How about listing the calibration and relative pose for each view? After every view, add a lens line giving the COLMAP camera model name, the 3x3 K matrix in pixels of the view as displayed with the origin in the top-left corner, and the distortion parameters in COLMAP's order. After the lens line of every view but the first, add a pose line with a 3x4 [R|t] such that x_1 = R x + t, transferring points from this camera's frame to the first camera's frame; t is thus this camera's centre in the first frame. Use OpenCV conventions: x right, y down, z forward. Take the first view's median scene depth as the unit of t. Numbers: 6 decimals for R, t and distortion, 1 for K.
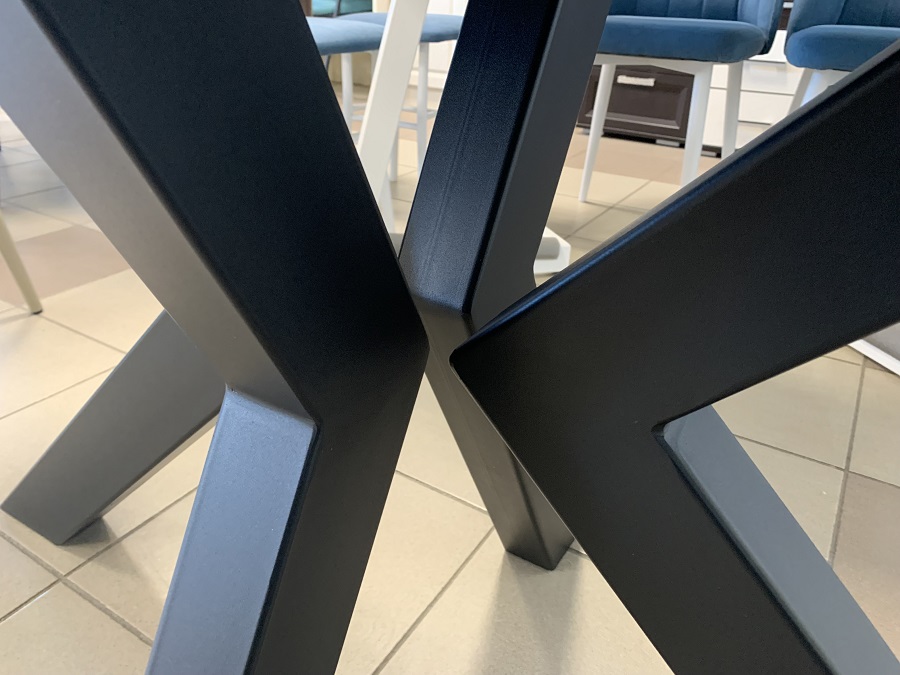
lens RADIAL K [[681.4, 0, 452.0], [0, 681.4, 362.9], [0, 0, 1]] dist [-0.002822, -0.003309]
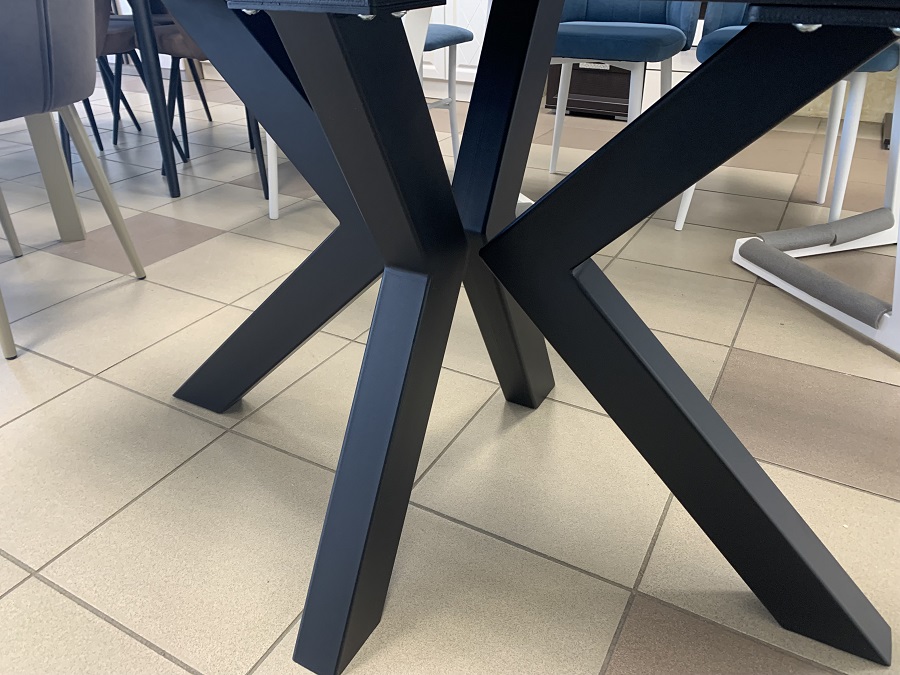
lens RADIAL K [[669.6, 0, 450.0], [0, 669.6, 337.5], [0, 0, 1]] dist [0.010777, -0.001449]
pose [[0.998384, -0.053726, 0.018539, -0.068061], [0.053703, 0.998555, 0.001728, 0.115364], [-0.018605, -0.000730, 0.999827, -0.513400]]
